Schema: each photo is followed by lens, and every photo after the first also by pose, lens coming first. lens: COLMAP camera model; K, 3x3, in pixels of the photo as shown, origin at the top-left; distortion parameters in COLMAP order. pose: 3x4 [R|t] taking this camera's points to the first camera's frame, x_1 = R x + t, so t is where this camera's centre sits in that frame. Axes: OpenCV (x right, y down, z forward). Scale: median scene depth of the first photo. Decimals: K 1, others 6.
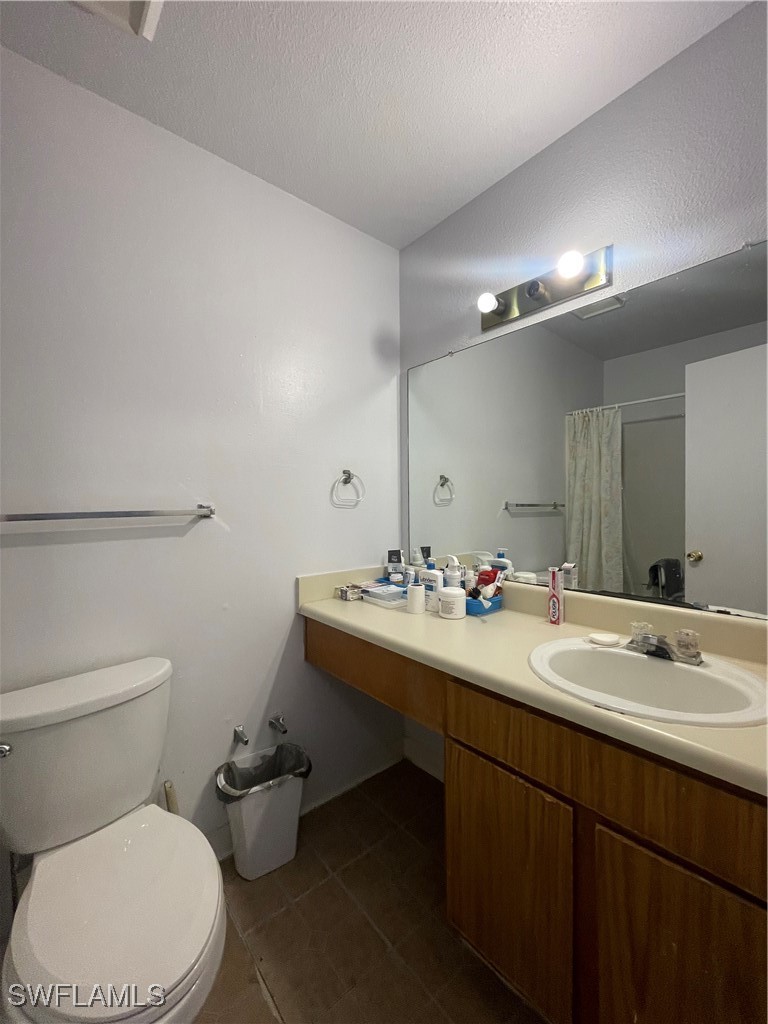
lens RADIAL K [[416.7, 0, 382.7], [0, 416.7, 513.4], [0, 0, 1]] dist [0.000078, 0.000494]
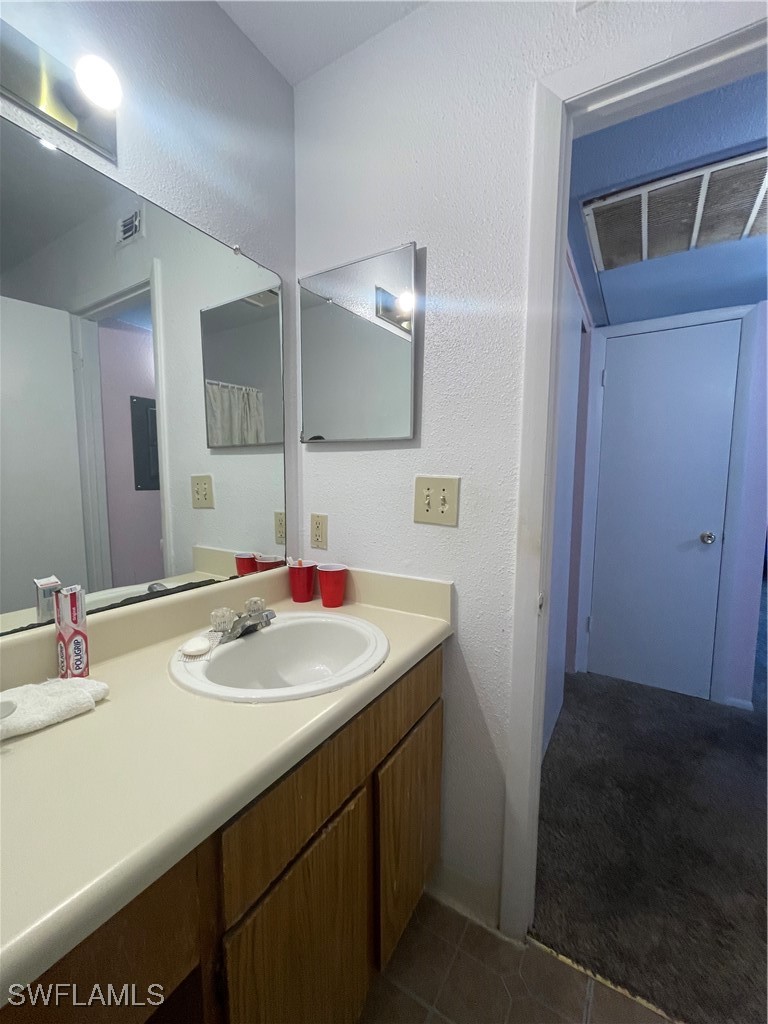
lens RADIAL K [[416.7, 0, 382.7], [0, 416.7, 513.4], [0, 0, 1]] dist [0.000078, 0.000494]
pose [[-0.297044, -0.081481, 0.951381, -0.278105], [0.011940, 0.995958, 0.089027, -0.022039], [-0.954789, 0.037805, -0.294870, 0.752359]]
